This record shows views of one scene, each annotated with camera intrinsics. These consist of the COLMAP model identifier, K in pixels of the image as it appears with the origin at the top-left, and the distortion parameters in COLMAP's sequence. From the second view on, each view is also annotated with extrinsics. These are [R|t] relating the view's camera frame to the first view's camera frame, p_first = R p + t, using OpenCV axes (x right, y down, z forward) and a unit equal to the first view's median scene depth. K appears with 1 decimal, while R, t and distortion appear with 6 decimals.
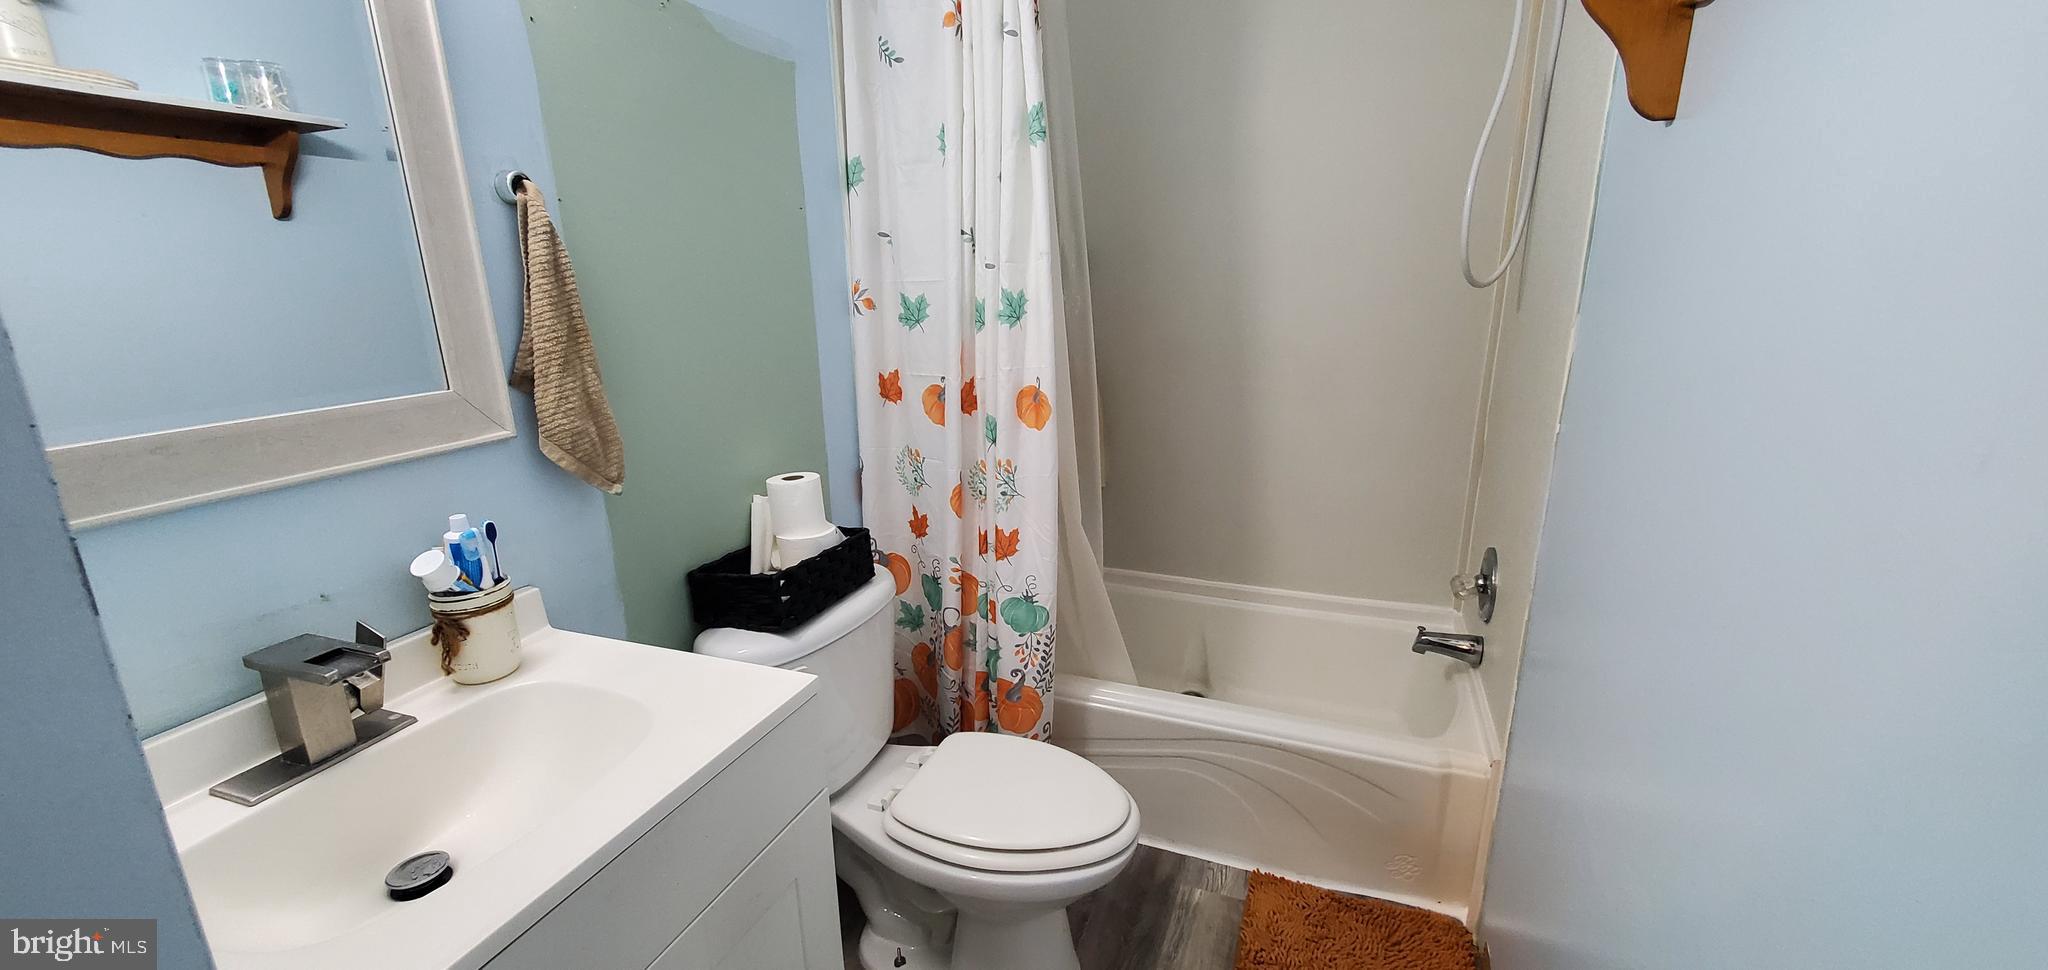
lens RADIAL K [[825.8, 0, 1023.1], [0, 825.8, 491.4], [0, 0, 1]] dist [0.003678, -0.000106]
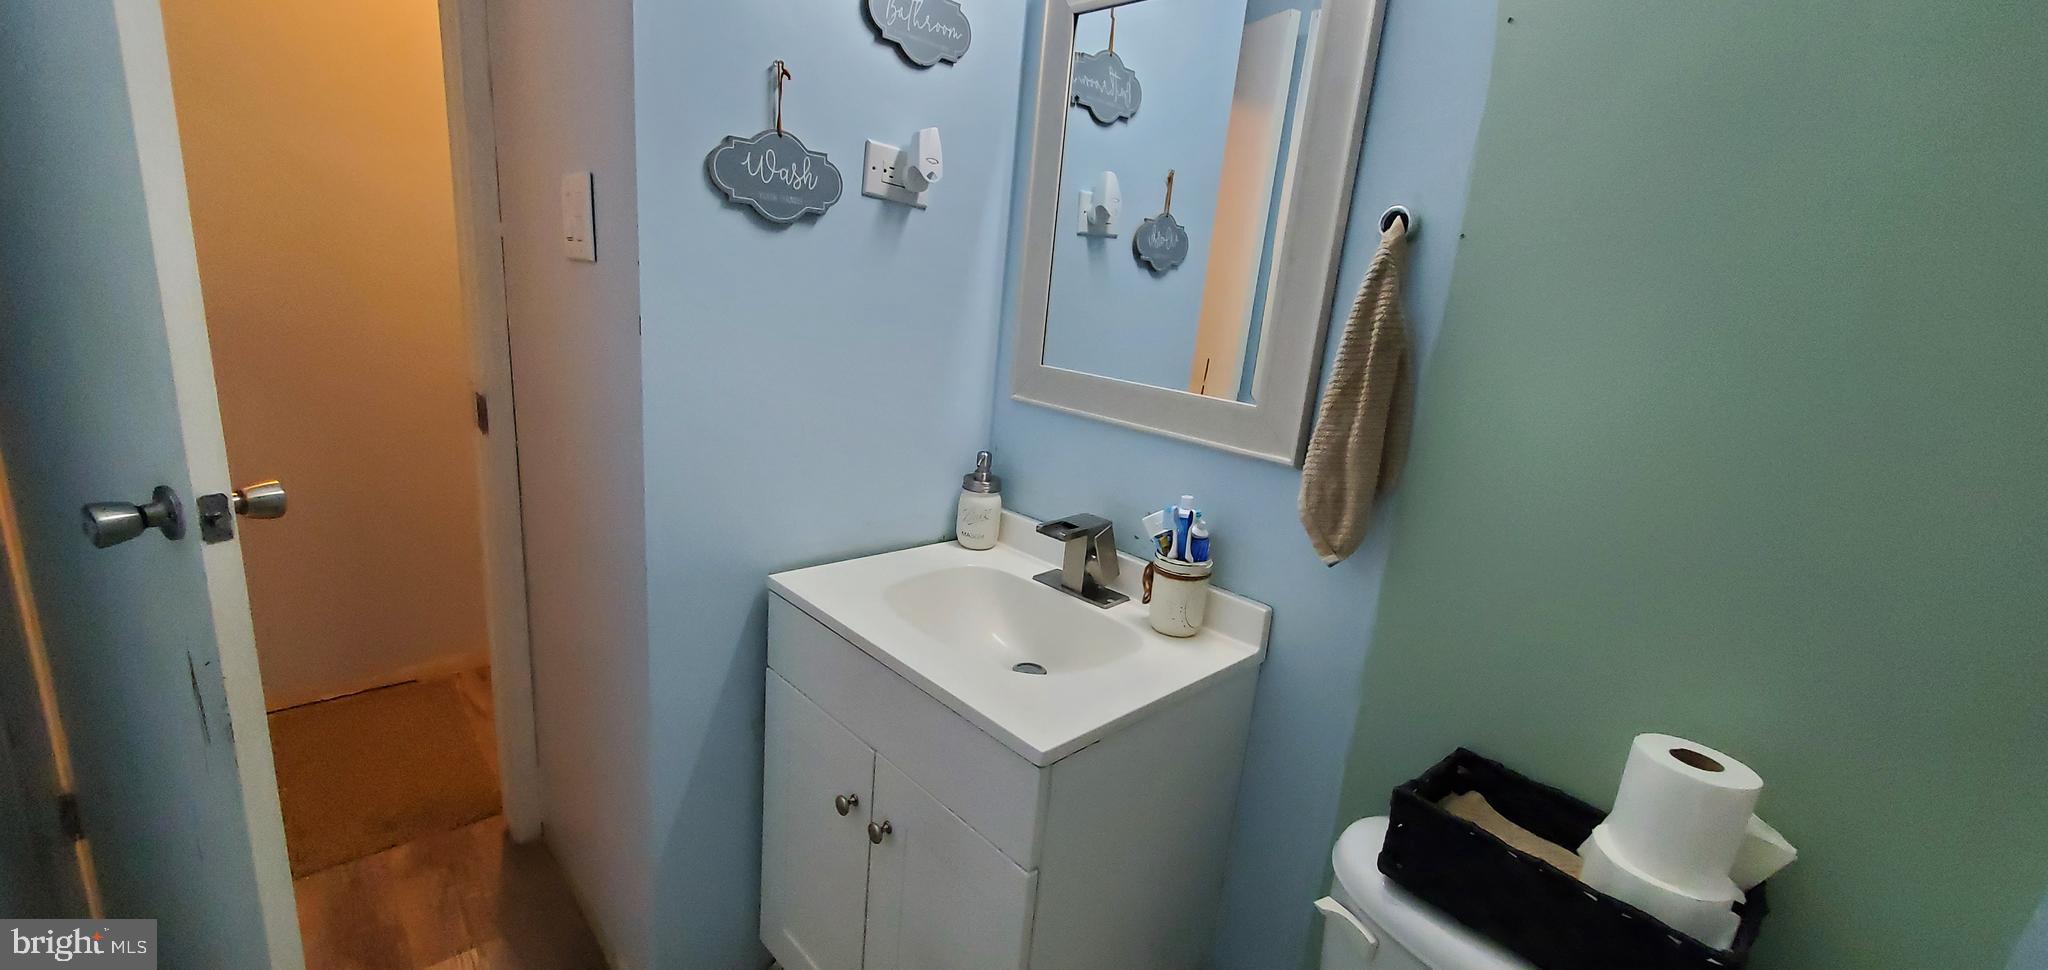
lens RADIAL K [[825.8, 0, 1023.1], [0, 825.8, 491.4], [0, 0, 1]] dist [0.003678, -0.000106]
pose [[-0.420447, 0.208383, -0.883063, 0.443983], [-0.318587, 0.877390, 0.358731, -0.302547], [0.849545, 0.432160, -0.302508, 1.045099]]
